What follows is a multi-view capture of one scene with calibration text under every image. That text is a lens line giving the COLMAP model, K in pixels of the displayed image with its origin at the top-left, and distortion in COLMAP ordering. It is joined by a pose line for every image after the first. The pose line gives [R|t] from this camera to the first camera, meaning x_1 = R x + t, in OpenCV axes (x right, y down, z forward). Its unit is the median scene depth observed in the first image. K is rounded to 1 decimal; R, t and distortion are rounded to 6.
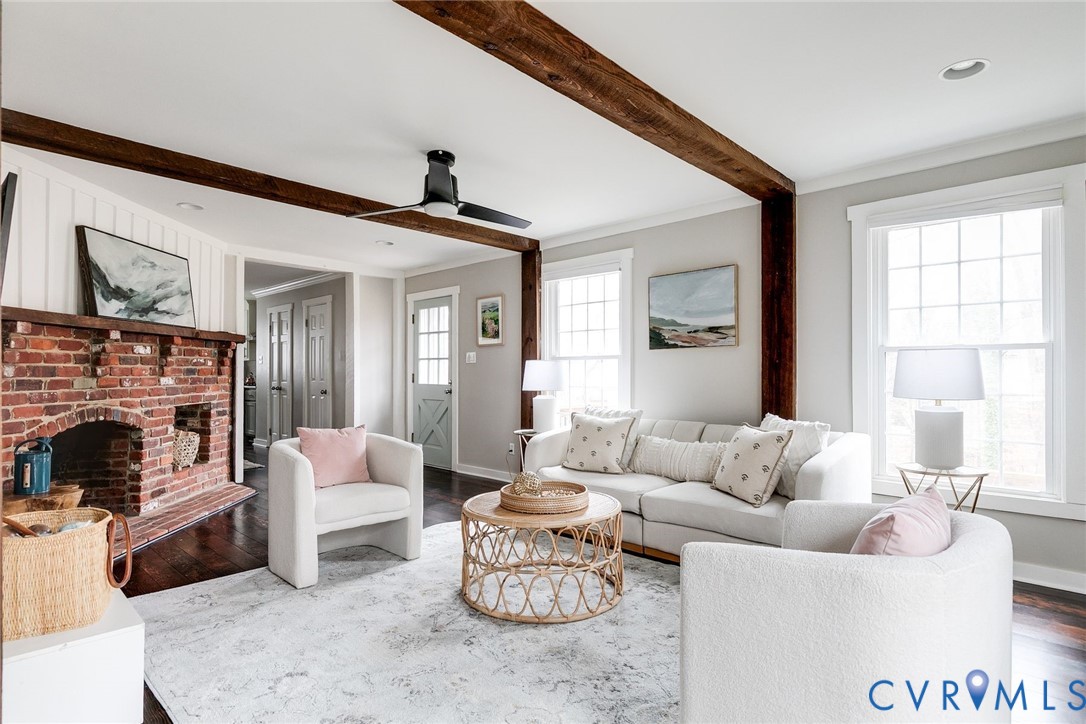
lens RADIAL K [[554.3, 0, 543.5], [0, 554.3, 367.7], [0, 0, 1]] dist [-0.002907, -0.000614]
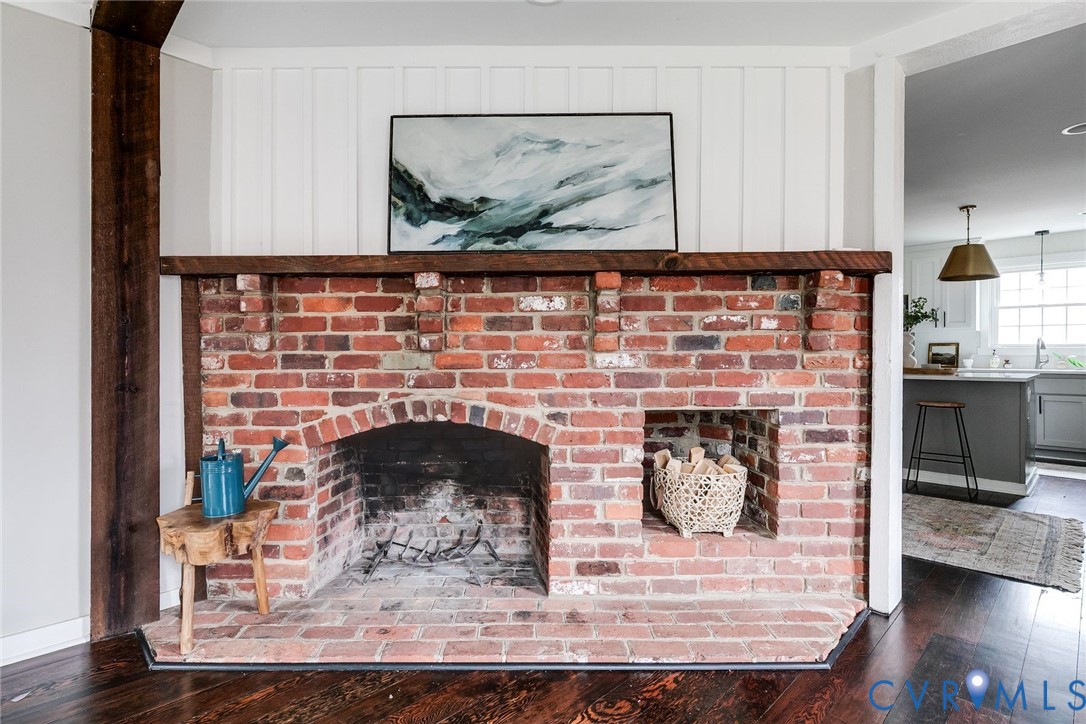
lens RADIAL K [[554.3, 0, 542.7], [0, 554.3, 353.5], [0, 0, 1]] dist [-0.002907, -0.000614]
pose [[-0.046857, 0.002950, -0.998897, -0.176504], [0.010419, 0.999943, 0.002465, 0.017906], [0.998847, -0.010292, -0.046885, 1.090154]]
